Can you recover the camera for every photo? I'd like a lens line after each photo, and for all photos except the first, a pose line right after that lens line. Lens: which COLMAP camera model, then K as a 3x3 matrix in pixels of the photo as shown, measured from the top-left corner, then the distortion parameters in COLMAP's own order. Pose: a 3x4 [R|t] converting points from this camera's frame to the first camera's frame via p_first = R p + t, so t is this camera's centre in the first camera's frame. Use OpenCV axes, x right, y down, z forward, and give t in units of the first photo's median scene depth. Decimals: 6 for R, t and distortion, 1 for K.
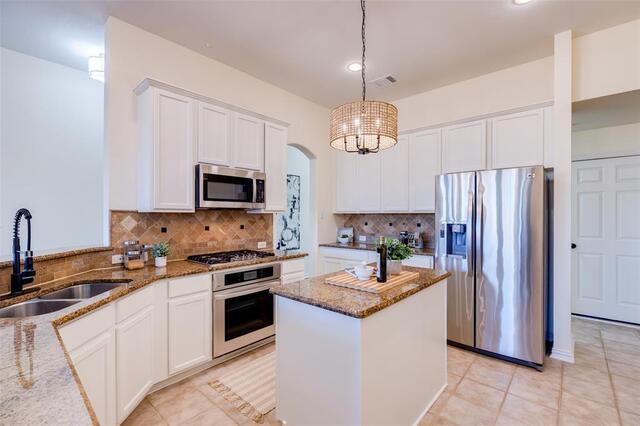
lens RADIAL K [[293.4, 0, 320.4], [0, 293.4, 214.3], [0, 0, 1]] dist [0.005497, 0.000033]
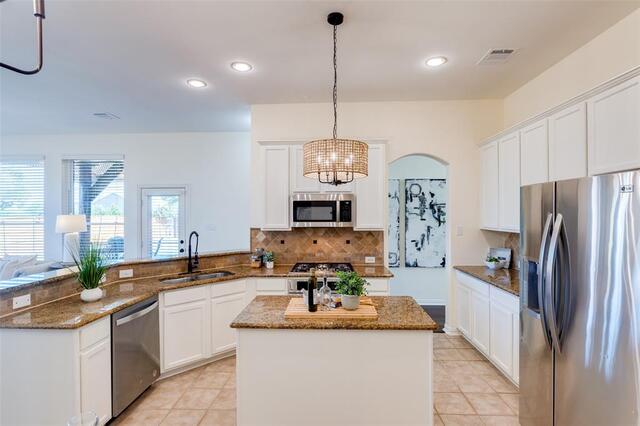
lens RADIAL K [[325.0, 0, 320.7], [0, 325.0, 214.2], [0, 0, 1]] dist [0.001217, -0.000230]
pose [[0.623517, 0.002253, -0.781806, 0.720016], [0.005673, 0.999956, 0.007405, -0.081103], [0.781789, -0.009052, 0.623477, 0.179938]]
